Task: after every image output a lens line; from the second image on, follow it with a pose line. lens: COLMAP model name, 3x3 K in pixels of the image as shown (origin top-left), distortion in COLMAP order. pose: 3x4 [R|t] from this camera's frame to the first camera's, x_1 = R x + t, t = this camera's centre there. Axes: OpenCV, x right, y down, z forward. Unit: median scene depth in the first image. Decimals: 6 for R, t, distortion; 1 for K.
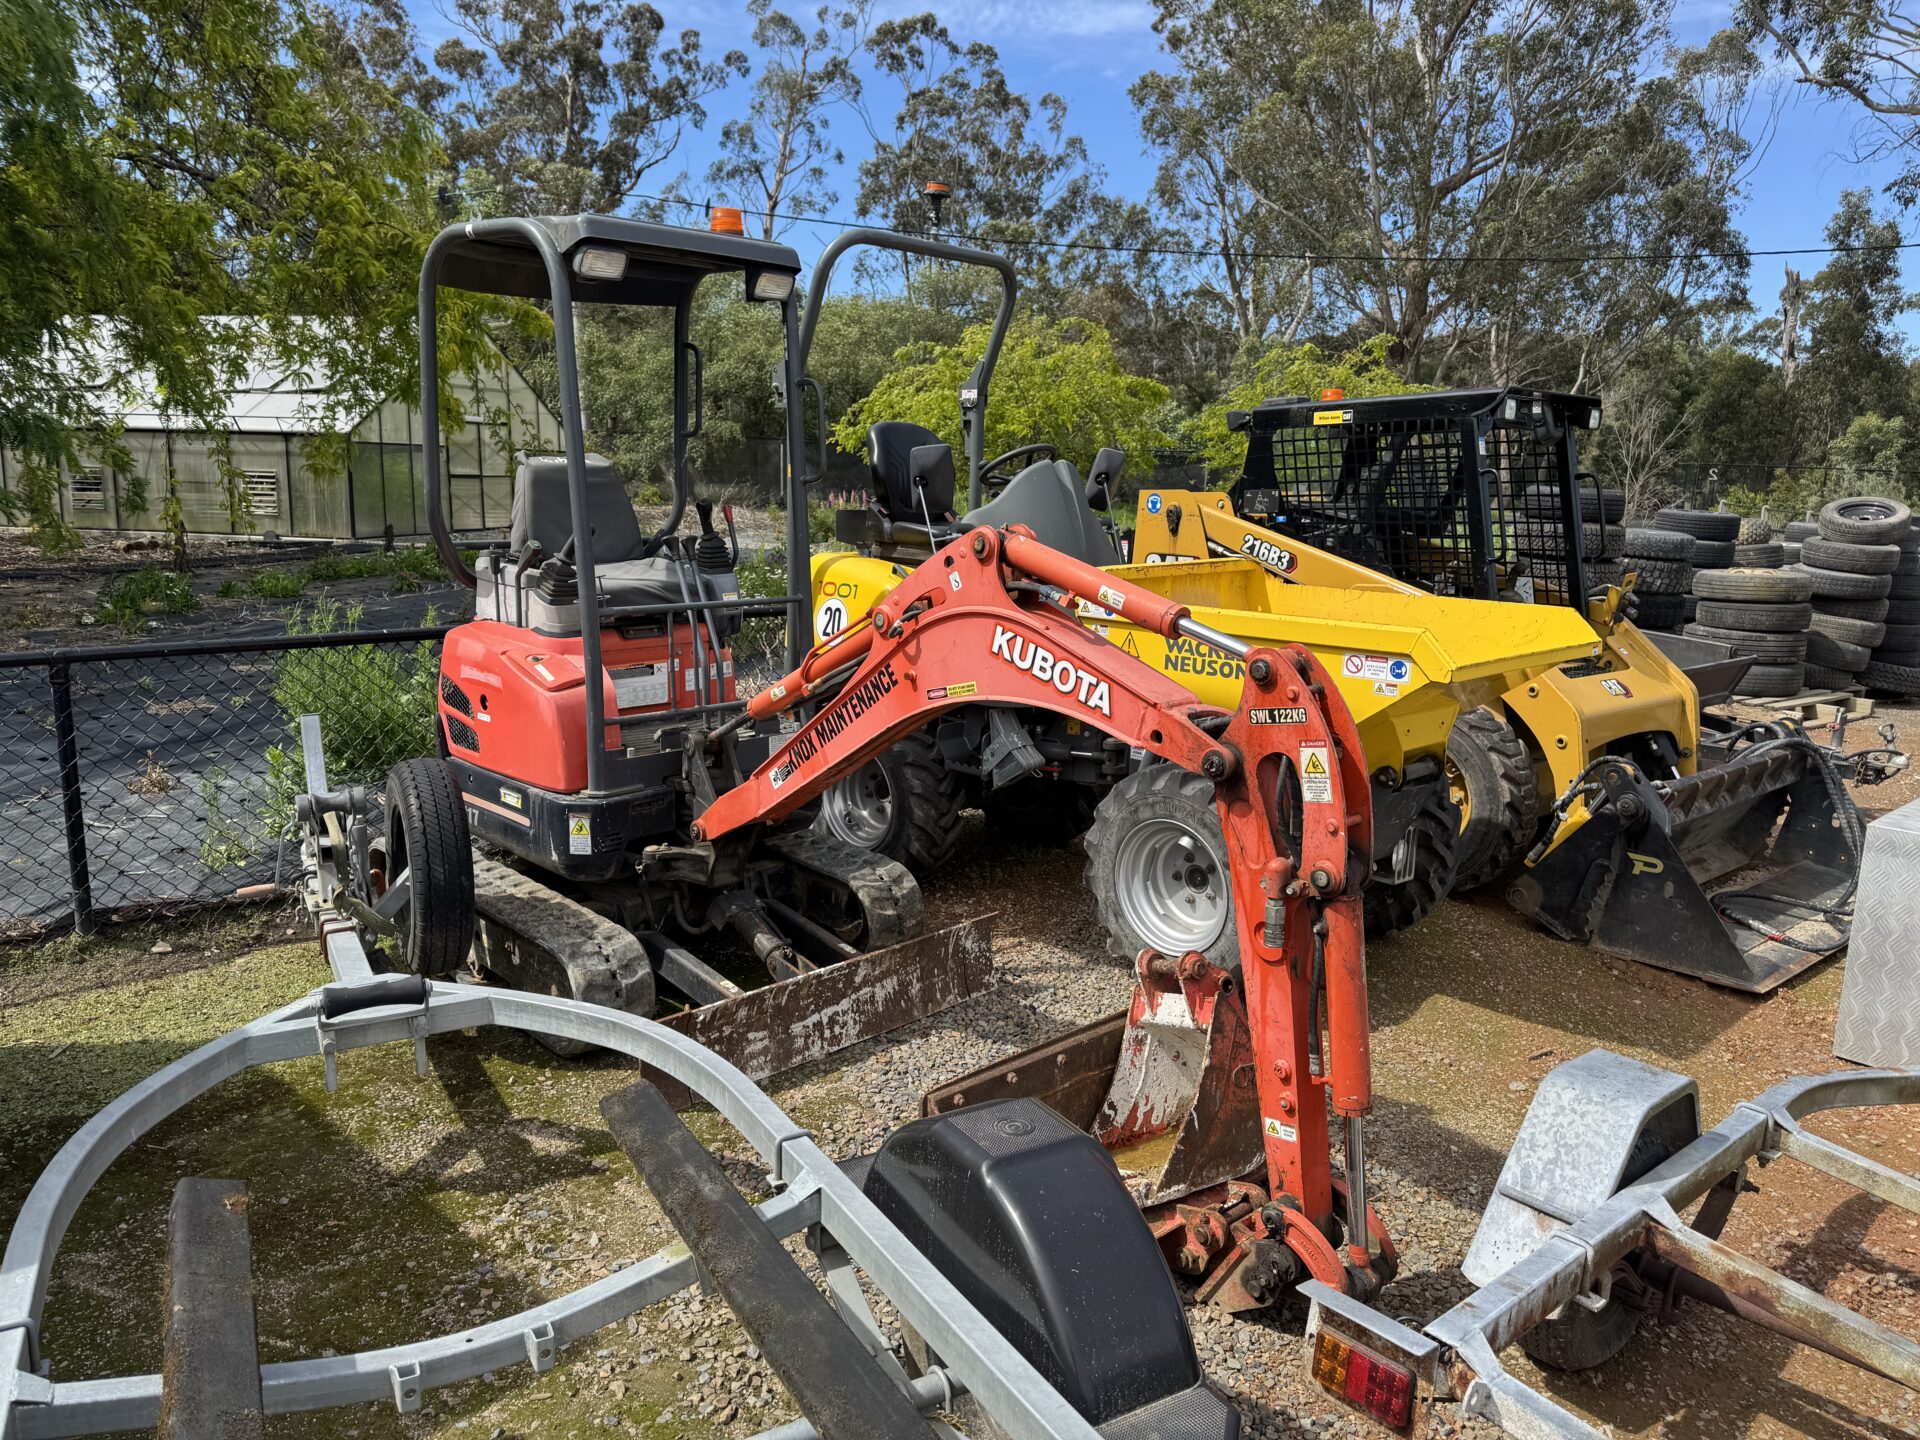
lens RADIAL K [[1351.0, 0, 952.7], [0, 1351.0, 719.7], [0, 0, 1]] dist [0.054053, -0.060779]
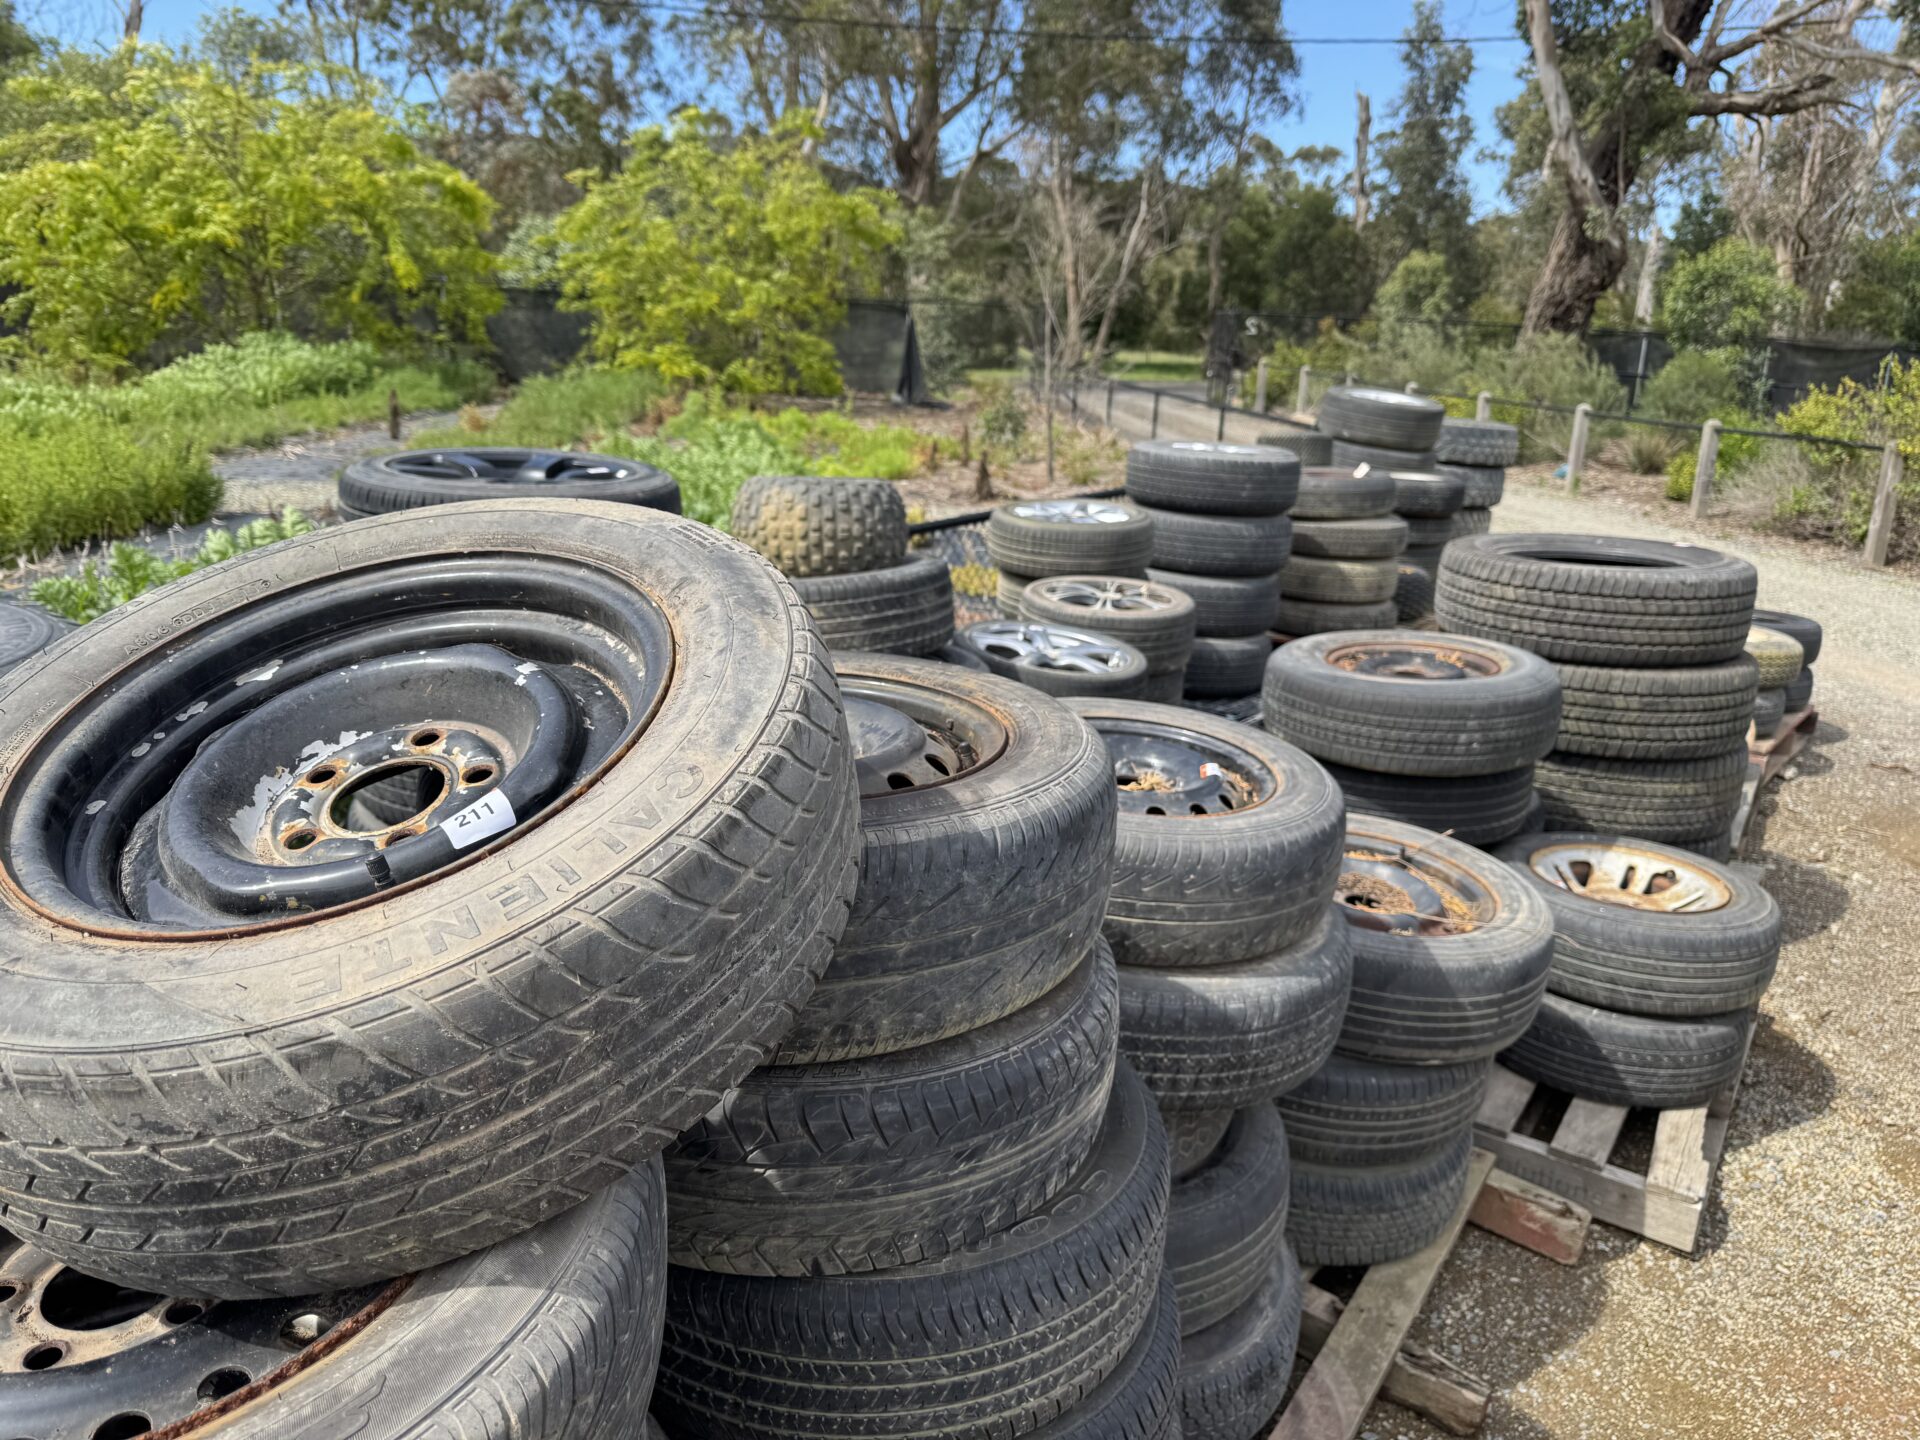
lens RADIAL K [[1351.0, 0, 953.3], [0, 1351.0, 721.0], [0, 0, 1]] dist [0.054053, -0.060779]
pose [[0.969584, -0.067656, 0.235222, 0.233356], [0.041813, 0.992695, 0.113170, -0.066140], [-0.241161, -0.099893, 0.965330, 0.326593]]
